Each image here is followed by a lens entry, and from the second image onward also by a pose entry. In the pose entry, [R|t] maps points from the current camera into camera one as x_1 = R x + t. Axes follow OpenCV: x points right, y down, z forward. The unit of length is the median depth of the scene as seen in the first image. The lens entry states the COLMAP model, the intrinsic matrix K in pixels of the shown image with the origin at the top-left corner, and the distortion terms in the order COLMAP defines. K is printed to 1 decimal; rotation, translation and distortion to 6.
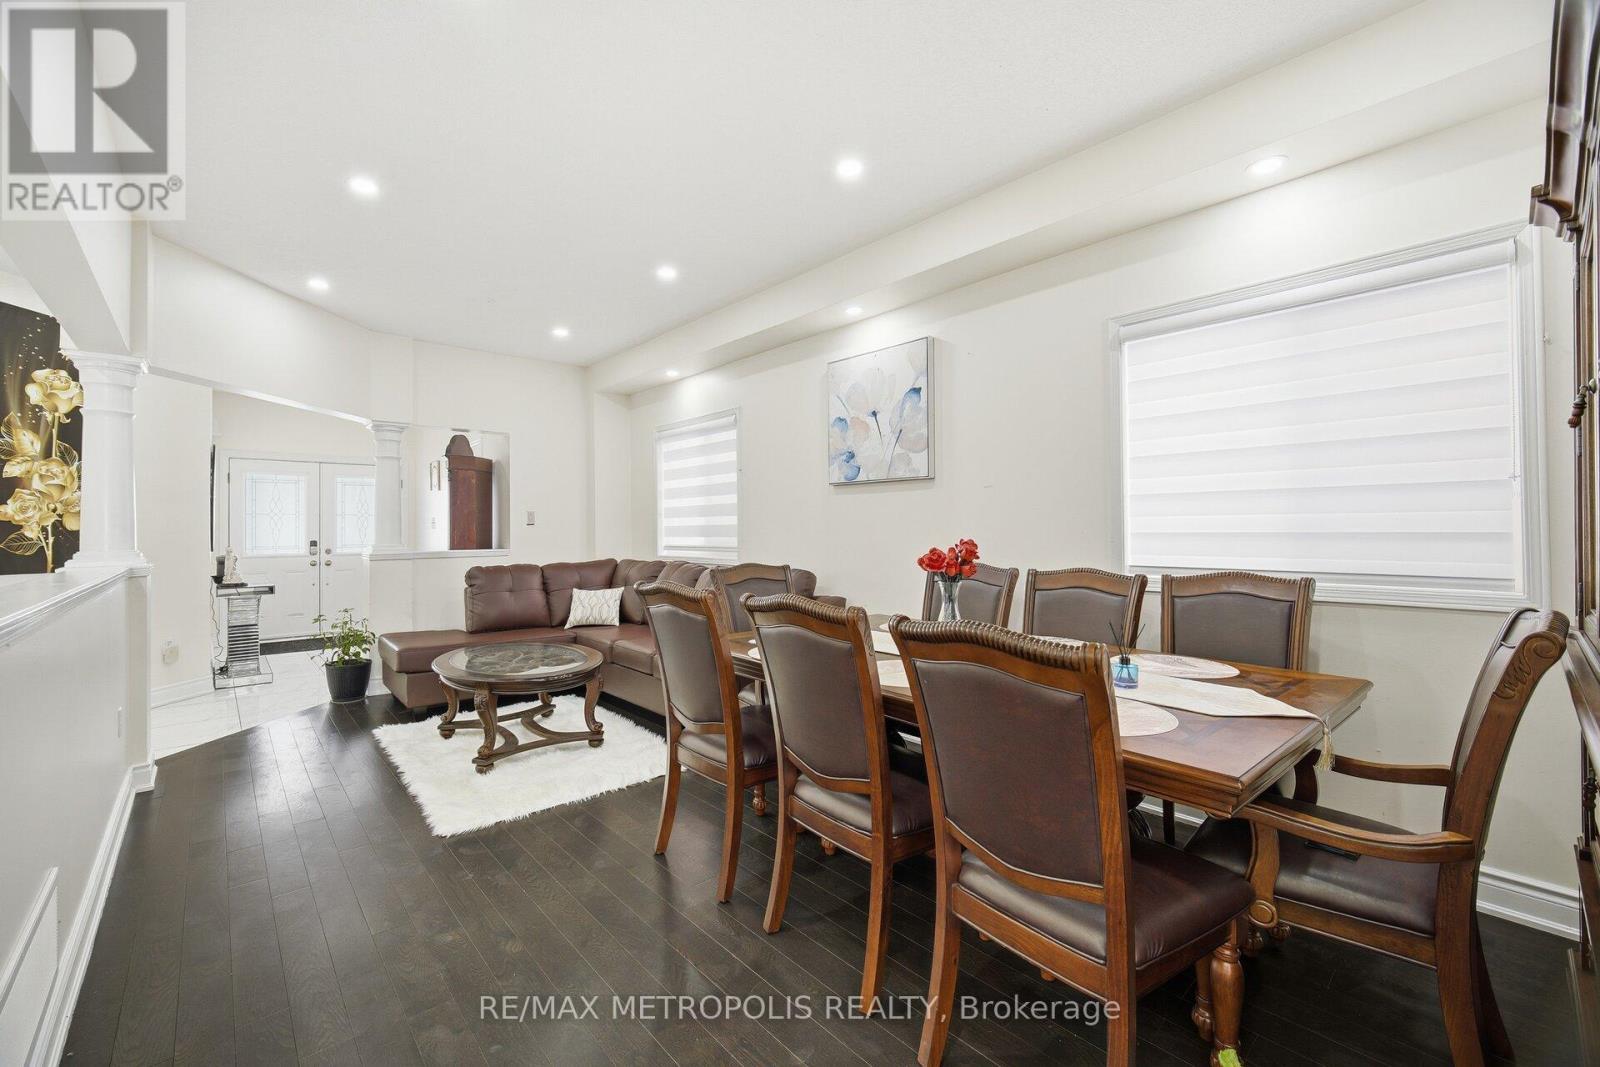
lens RADIAL K [[647.3, 0, 791.1], [0, 647.3, 531.2], [0, 0, 1]] dist [0.000384, 0.000086]
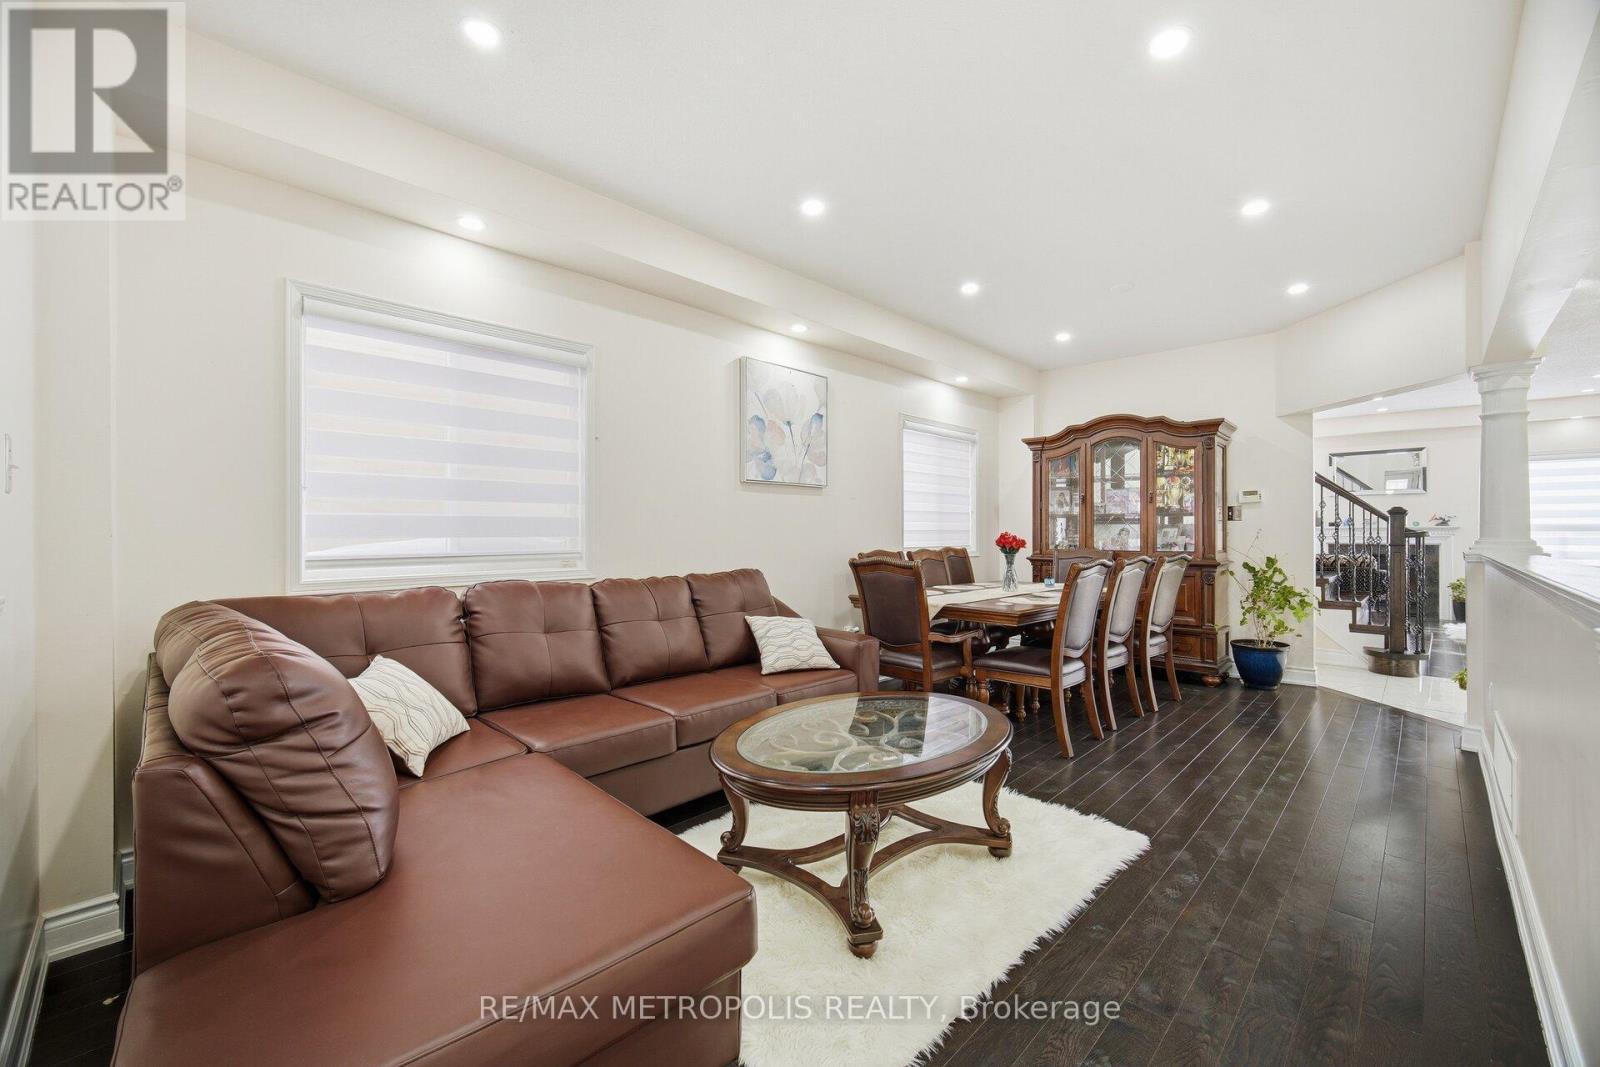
lens RADIAL K [[647.3, 0, 791.9], [0, 647.3, 531.7], [0, 0, 1]] dist [0.000384, 0.000086]
pose [[-0.057687, 0.008249, 0.998301, -0.978007], [0.006693, 0.999947, -0.007876, 0.014223], [-0.998312, 0.006227, -0.057739, 1.048362]]
